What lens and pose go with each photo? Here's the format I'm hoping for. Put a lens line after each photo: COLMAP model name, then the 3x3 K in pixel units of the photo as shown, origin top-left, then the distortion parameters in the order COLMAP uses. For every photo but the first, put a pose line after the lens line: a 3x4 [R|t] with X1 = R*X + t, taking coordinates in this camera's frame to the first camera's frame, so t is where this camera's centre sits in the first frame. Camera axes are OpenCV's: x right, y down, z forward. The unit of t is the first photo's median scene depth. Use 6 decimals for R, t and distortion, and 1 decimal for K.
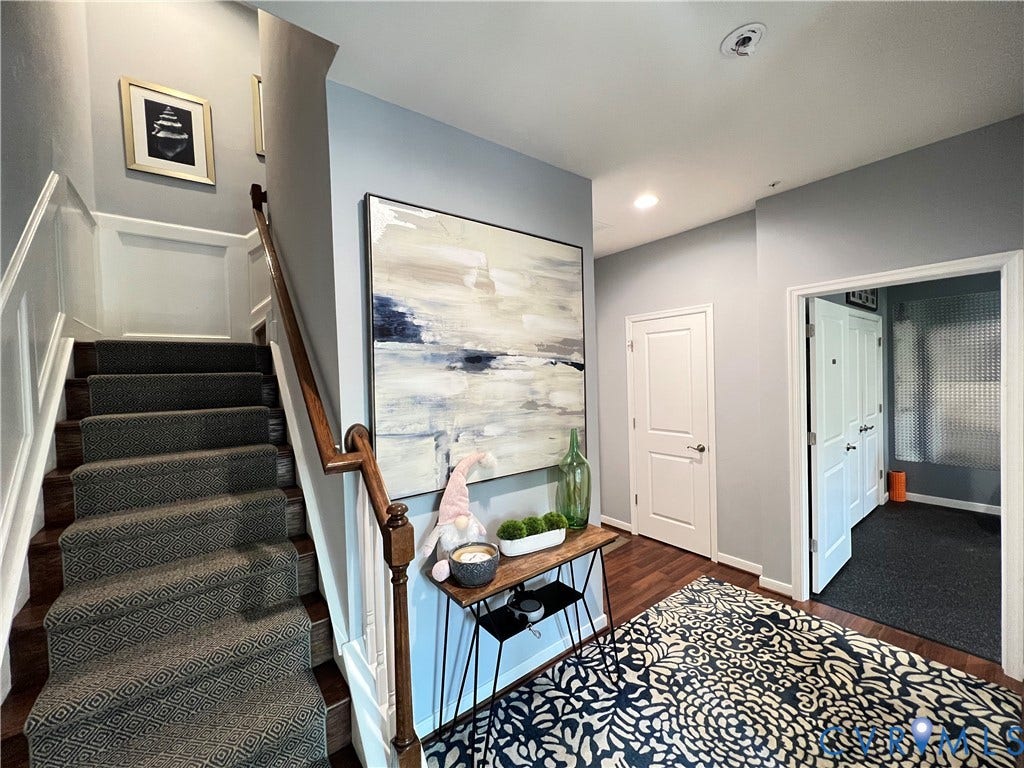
lens RADIAL K [[408.1, 0, 514.9], [0, 408.1, 384.8], [0, 0, 1]] dist [-0.001857, -0.000091]
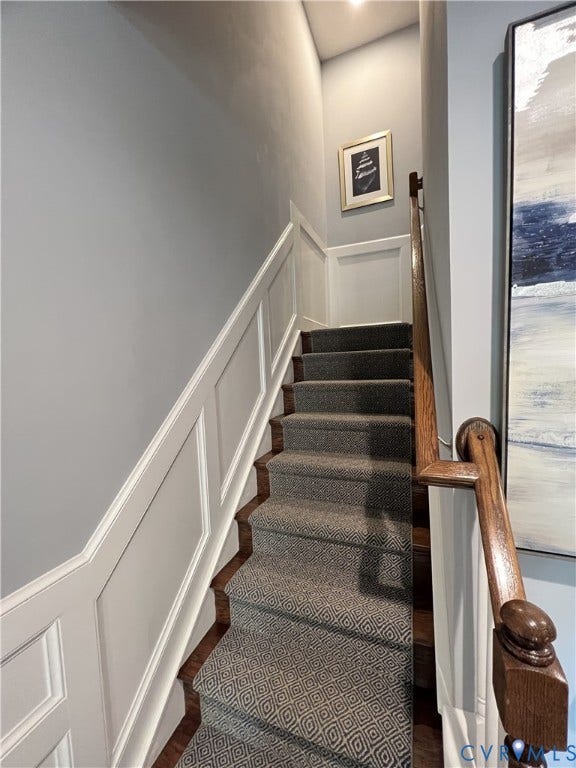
lens RADIAL K [[306.1, 0, 292.1], [0, 306.1, 384.7], [0, 0, 1]] dist [-0.001857, -0.000091]
pose [[0.509497, 0.065450, -0.857980, -0.091762], [0.005849, 0.996817, 0.079514, -0.000447], [0.860453, -0.045531, 0.507492, 0.389923]]
